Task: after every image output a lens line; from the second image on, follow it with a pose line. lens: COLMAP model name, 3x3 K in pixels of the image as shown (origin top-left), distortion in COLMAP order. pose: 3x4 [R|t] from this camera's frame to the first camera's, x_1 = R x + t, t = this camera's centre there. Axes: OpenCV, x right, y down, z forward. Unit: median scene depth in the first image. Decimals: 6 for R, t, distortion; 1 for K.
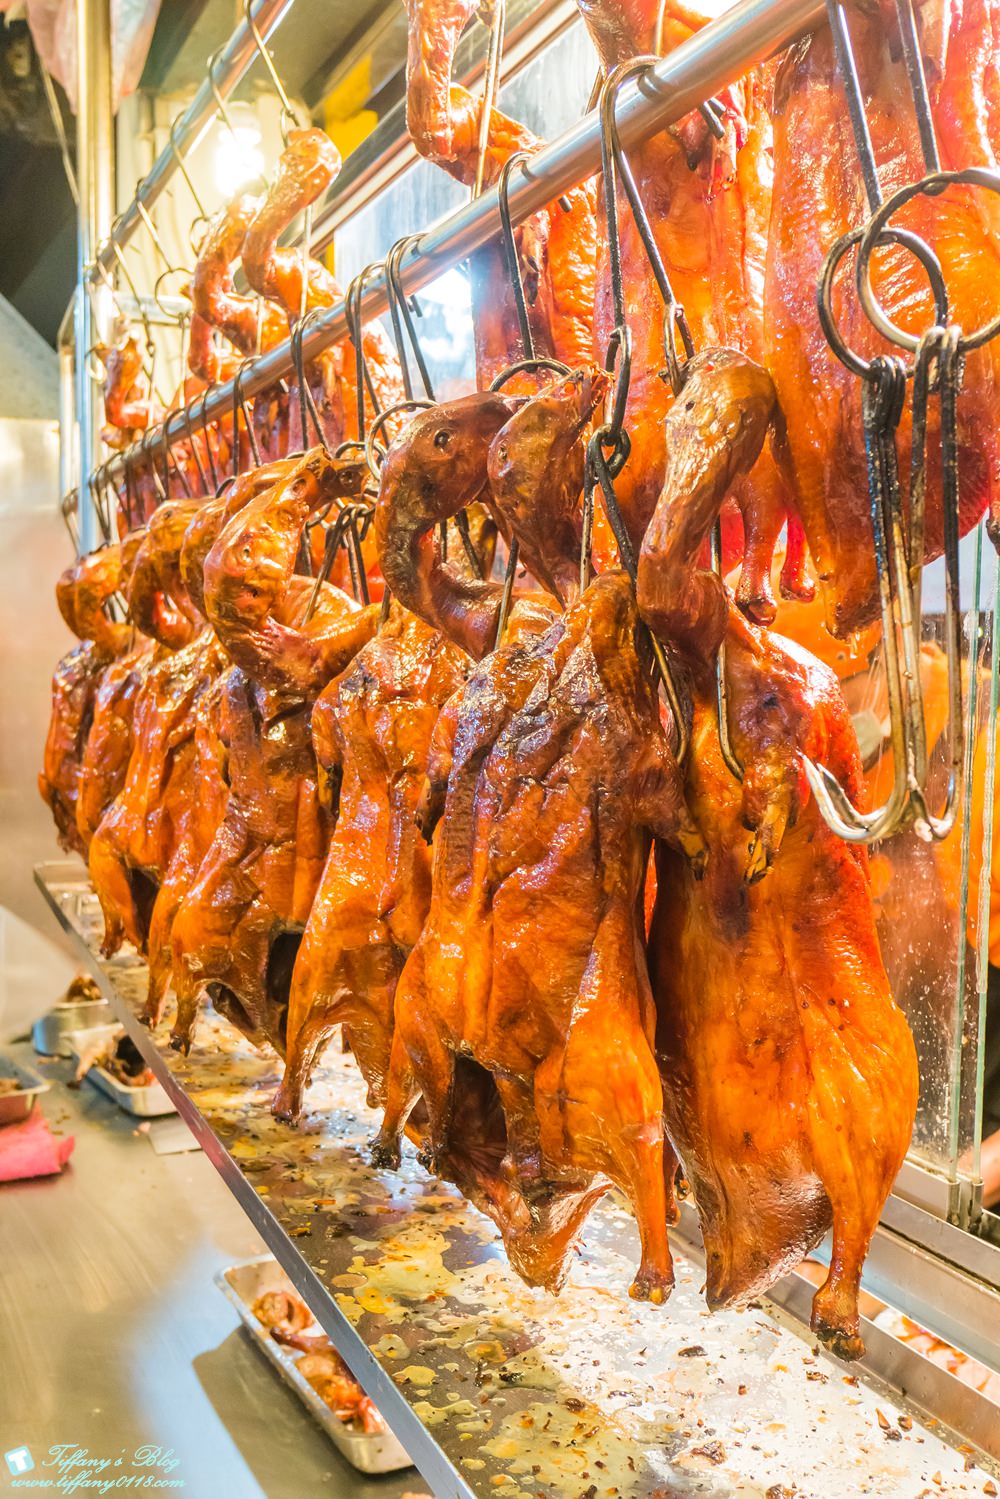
lens RADIAL K [[1413.5, 0, 502.4], [0, 1413.5, 752.8], [0, 0, 1]] dist [0.012906, 0.000000]
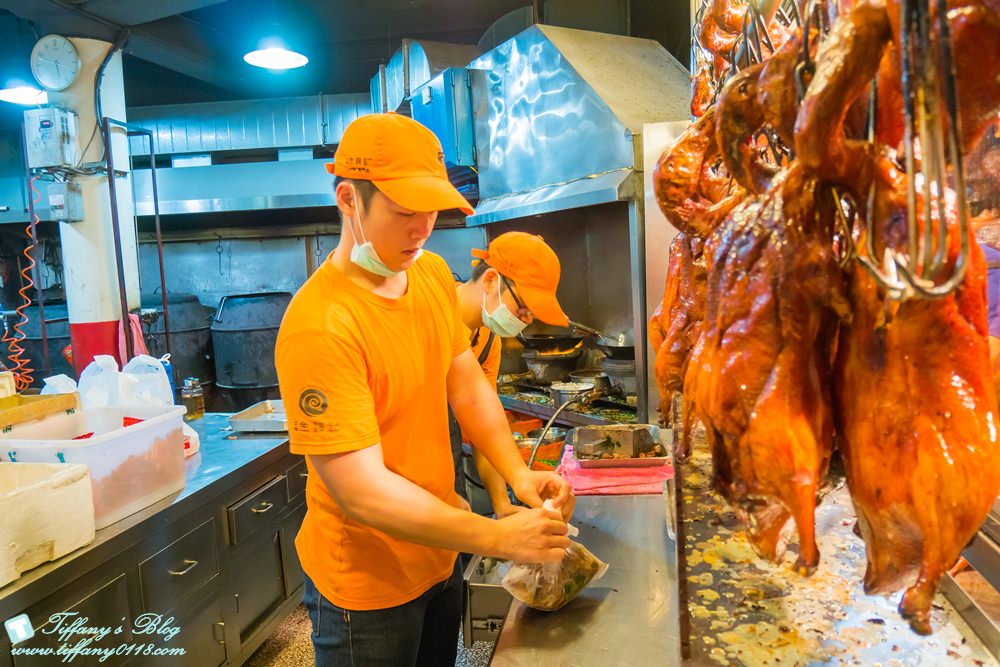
lens RADIAL K [[720.8, 0, 499.0], [0, 720.8, 329.0], [0, 0, 1]] dist [-0.052510, 0.004763]
pose [[0.798385, 0.027242, -0.601530, 0.305237], [0.001116, 0.998907, 0.046719, 0.046721], [0.602146, -0.037972, 0.797483, 0.100191]]
